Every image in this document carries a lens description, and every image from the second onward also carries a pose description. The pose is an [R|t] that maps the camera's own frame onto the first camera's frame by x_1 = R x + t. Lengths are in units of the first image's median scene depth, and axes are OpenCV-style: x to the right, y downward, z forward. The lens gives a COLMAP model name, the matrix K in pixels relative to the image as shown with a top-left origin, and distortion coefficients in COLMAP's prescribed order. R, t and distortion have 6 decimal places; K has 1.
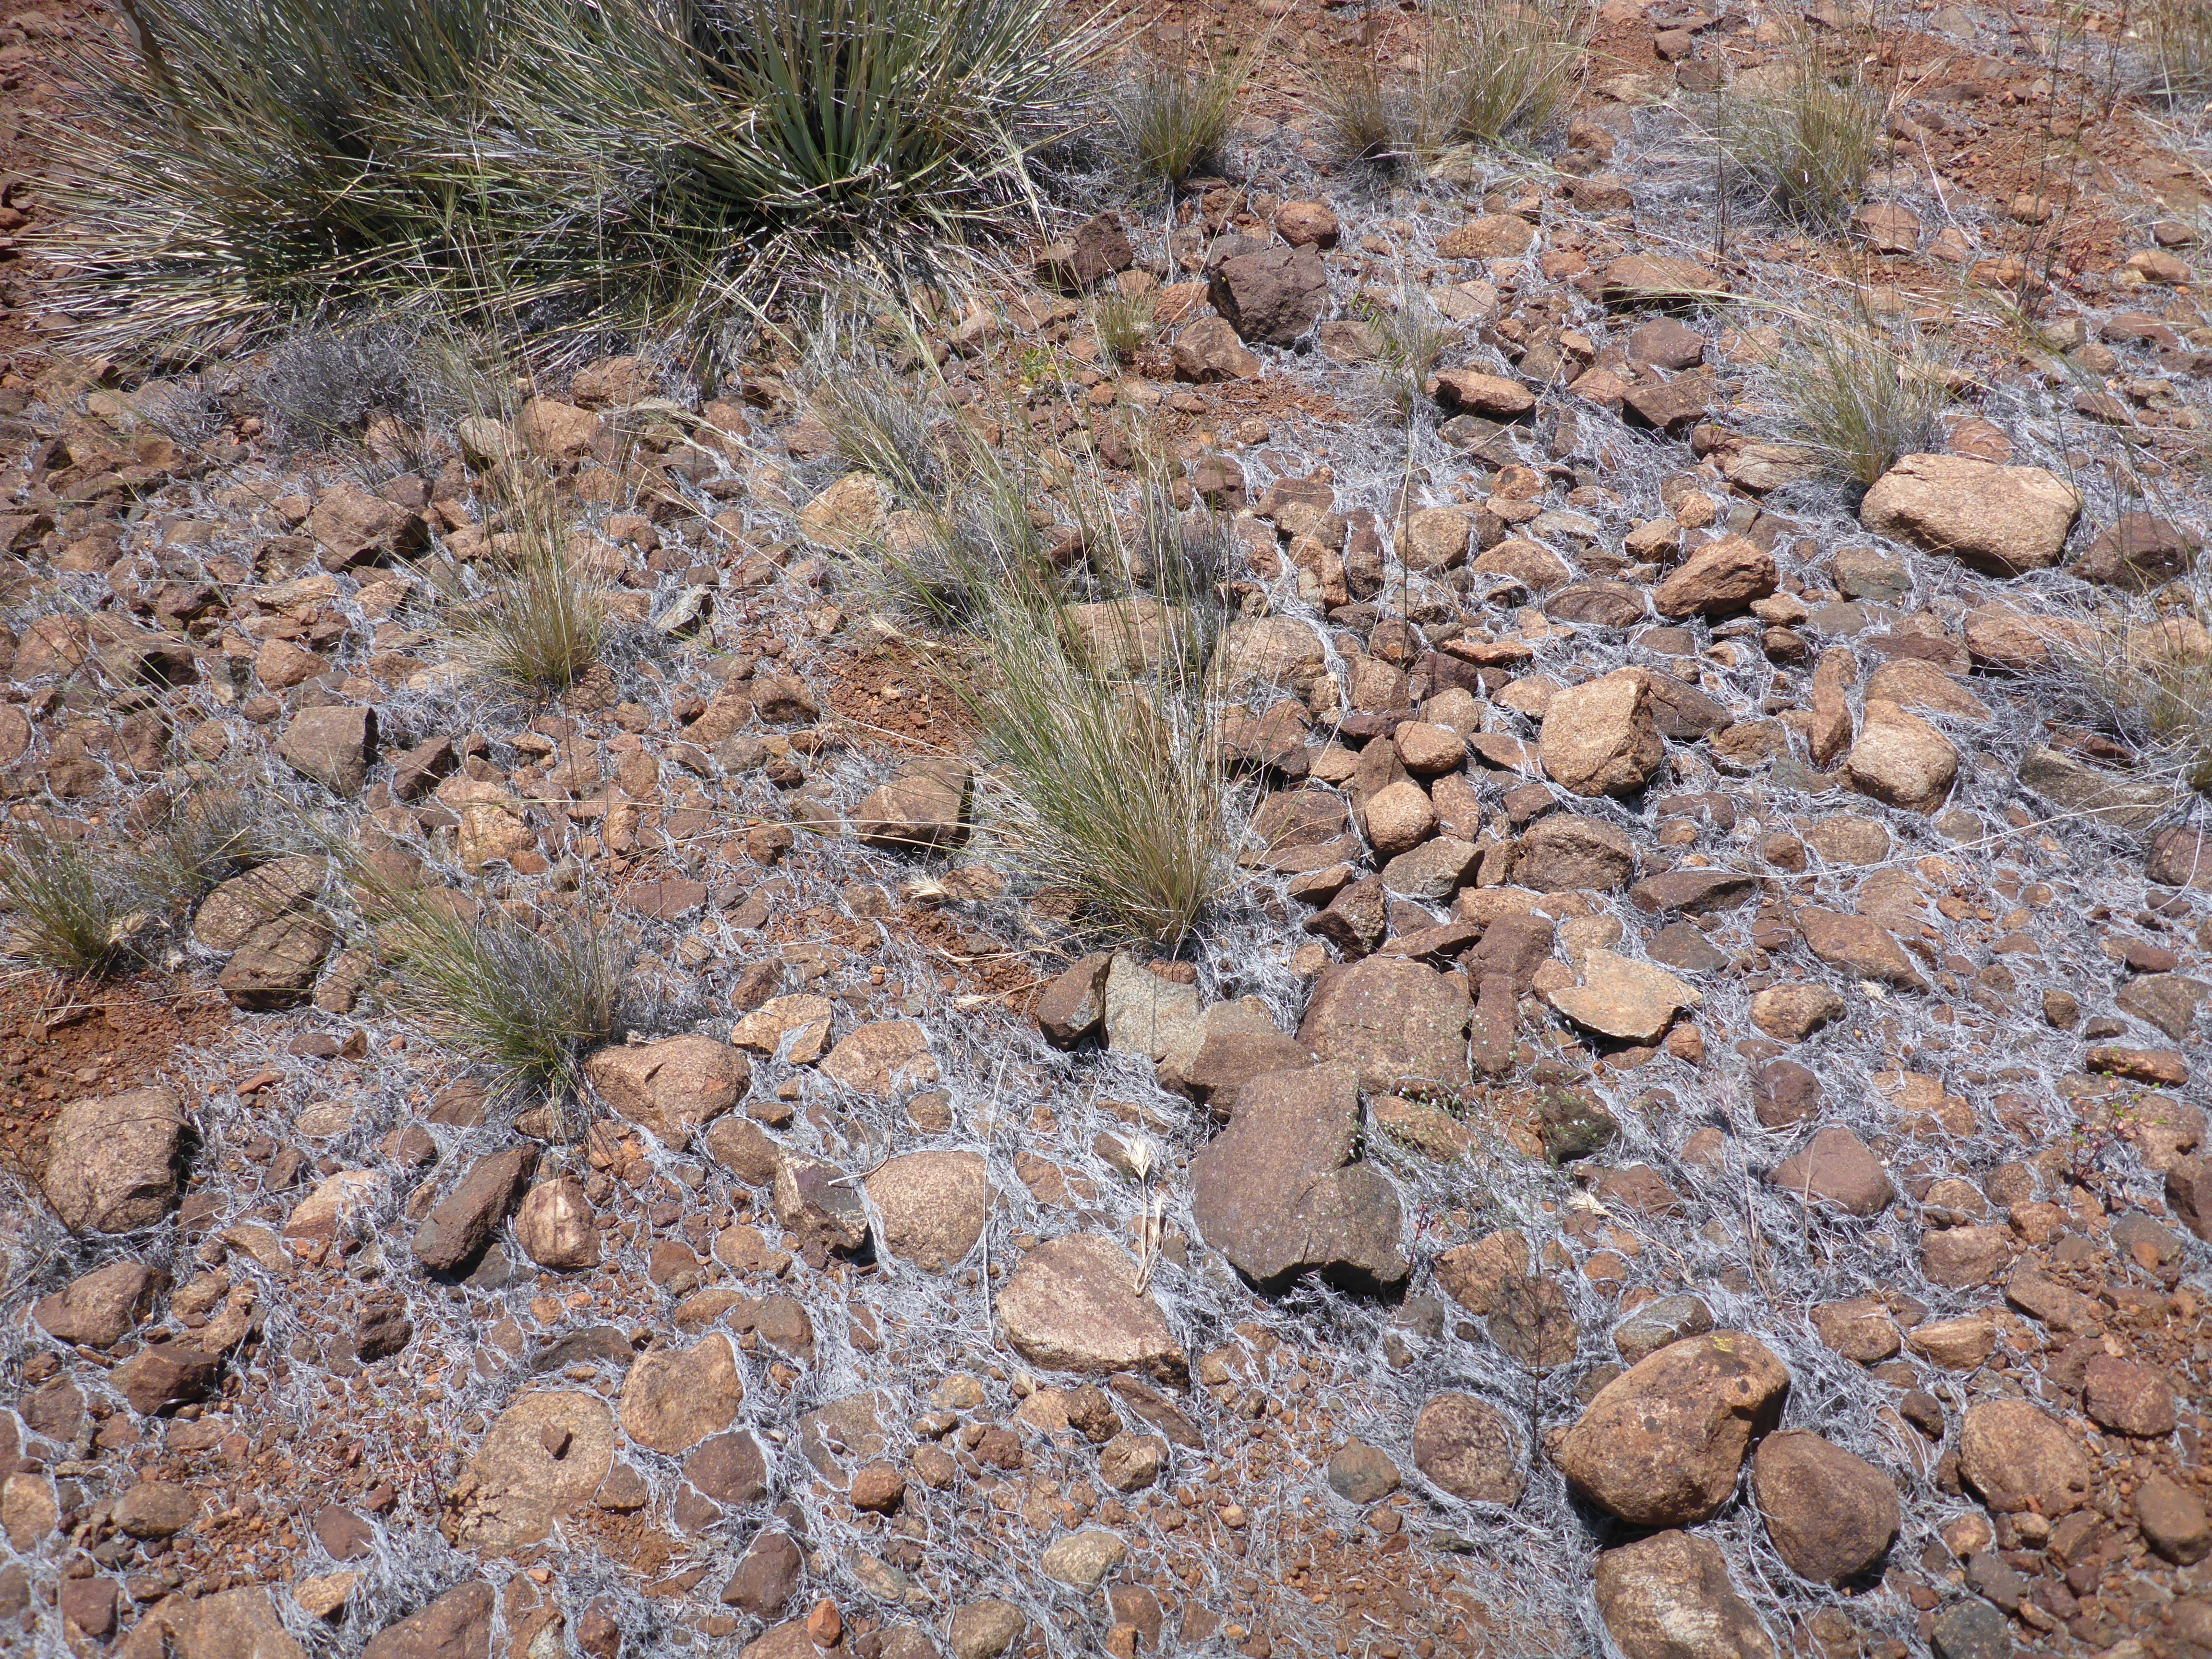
lens RADIAL K [[1848.6, 0, 1106.0], [0, 1848.6, 829.5], [0, 0, 1]] dist [-0.025768, -0.007209]
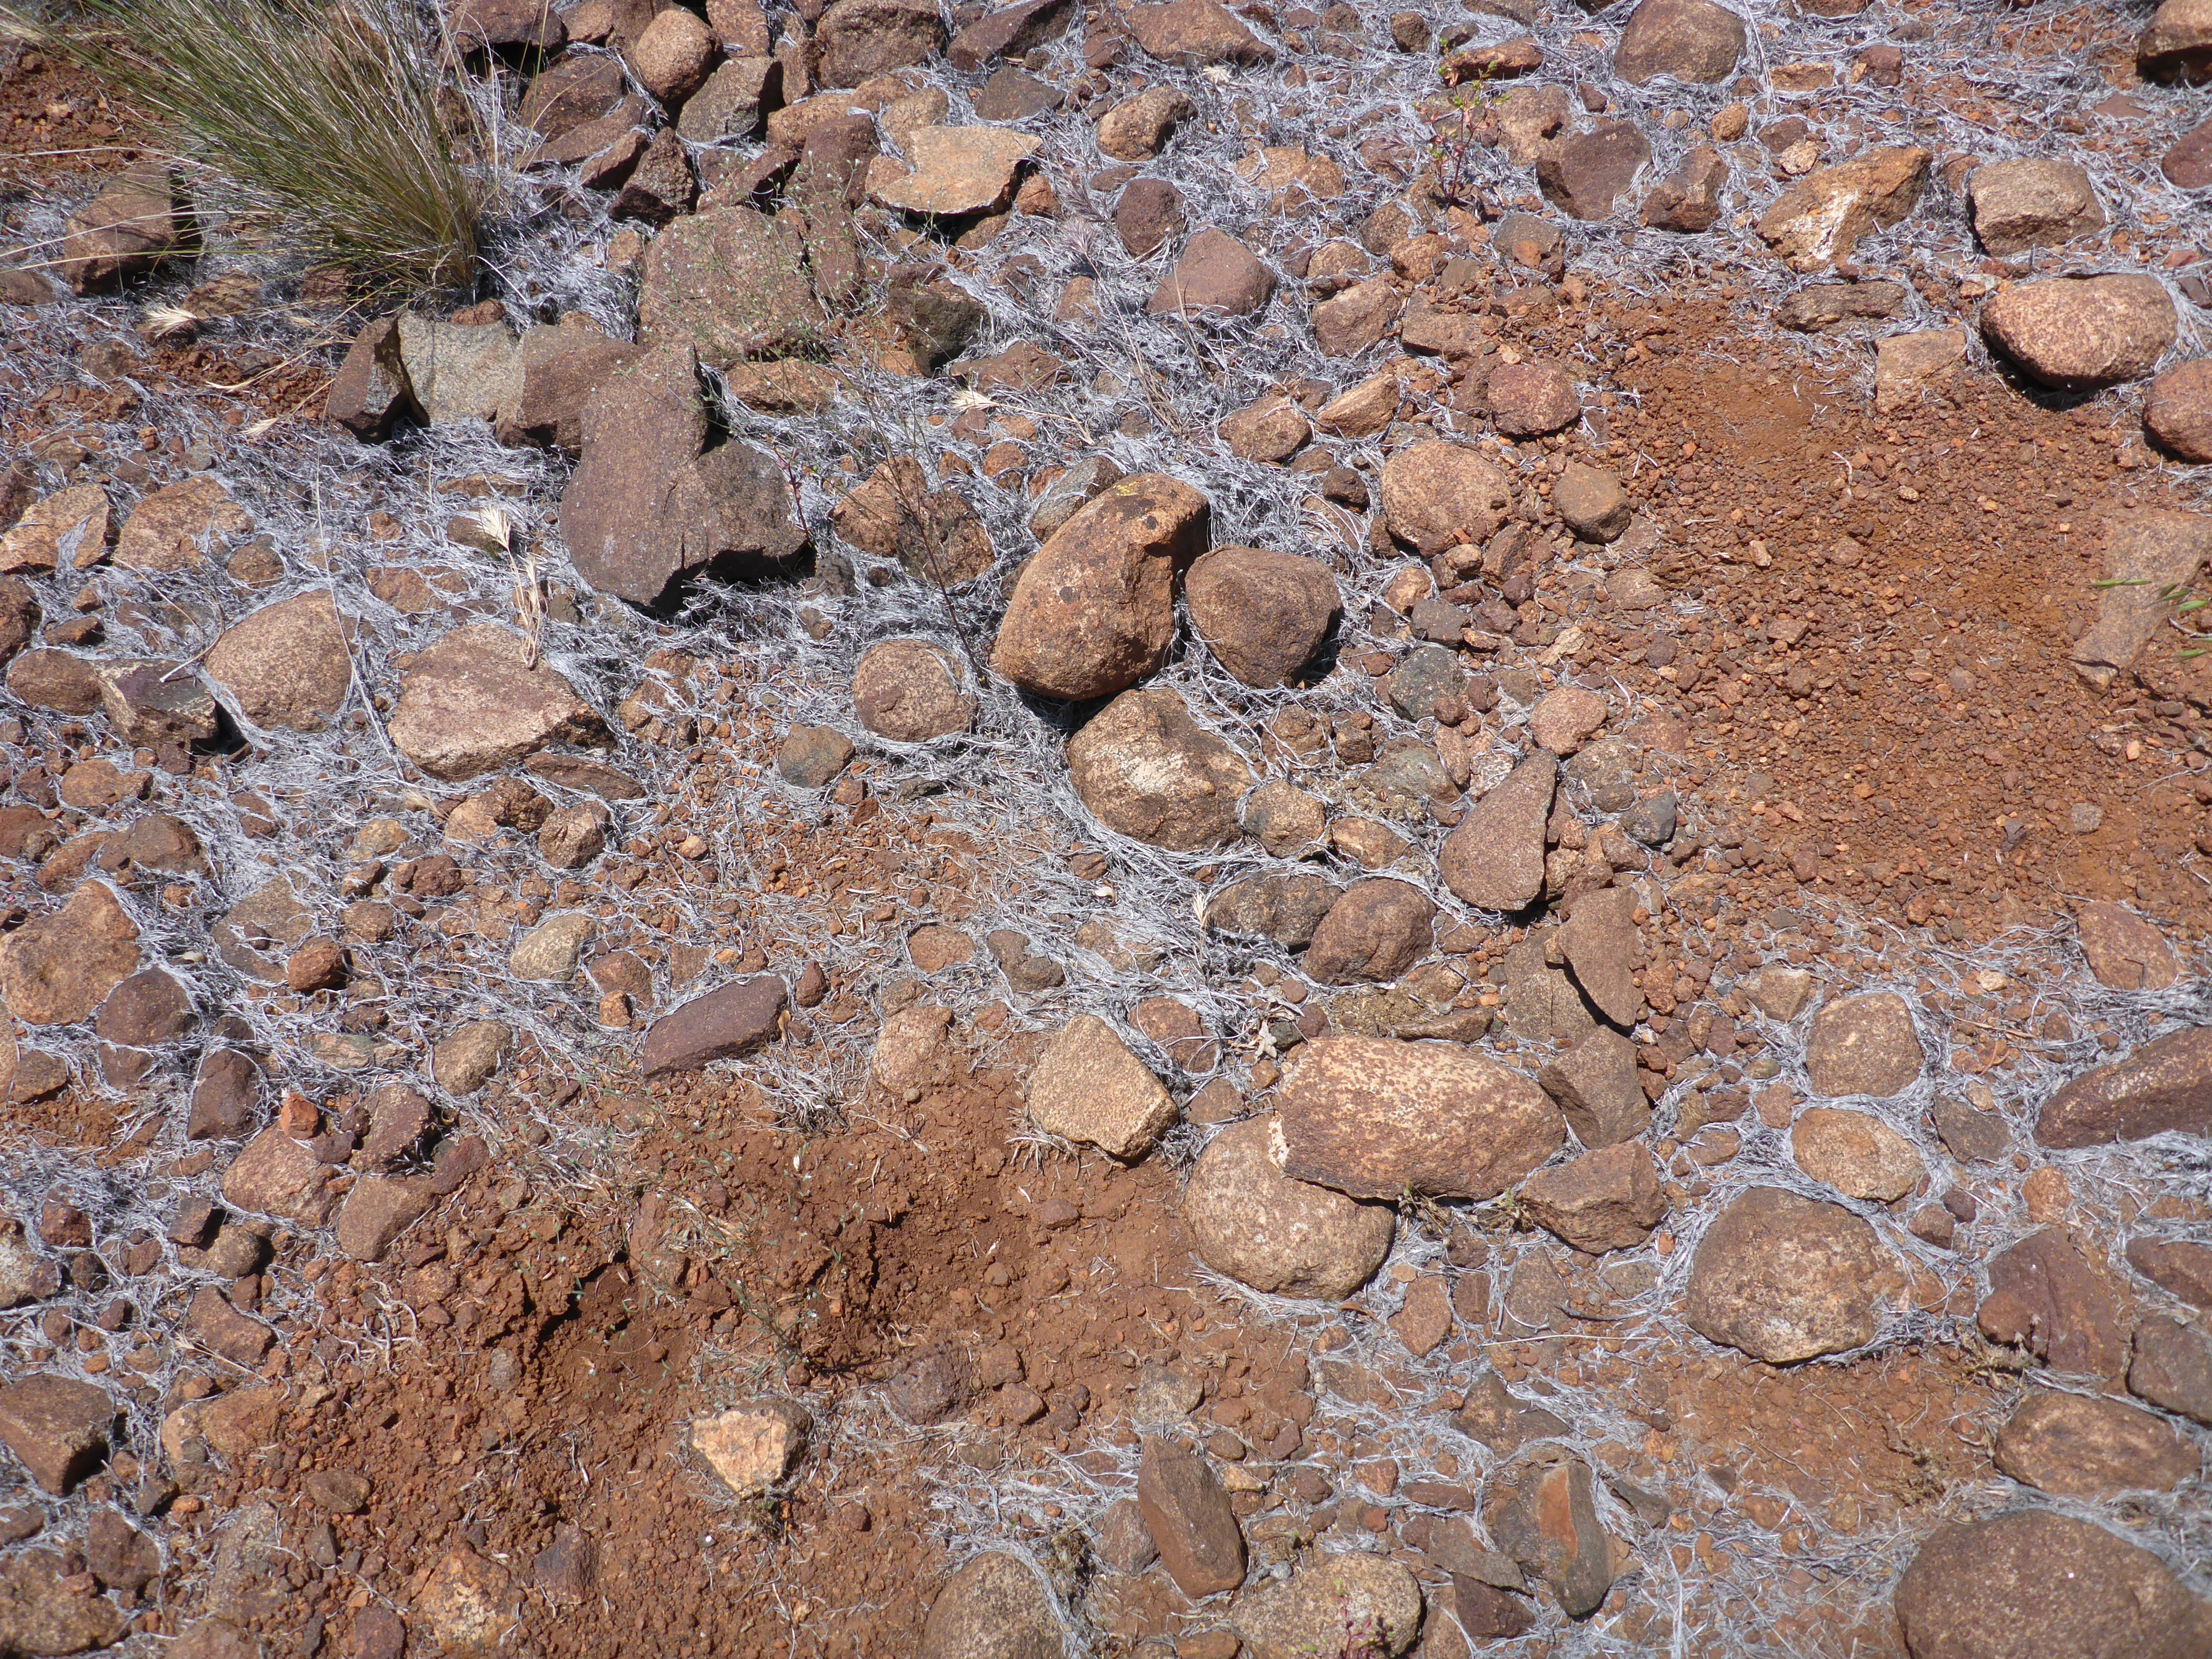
lens RADIAL K [[1848.6, 0, 1106.0], [0, 1848.6, 829.5], [0, 0, 1]] dist [-0.025768, -0.007209]
pose [[0.921269, -0.365031, 0.134223, 0.128419], [0.299771, 0.886333, 0.352918, 0.092870], [-0.247792, -0.284896, 0.925977, 0.087953]]
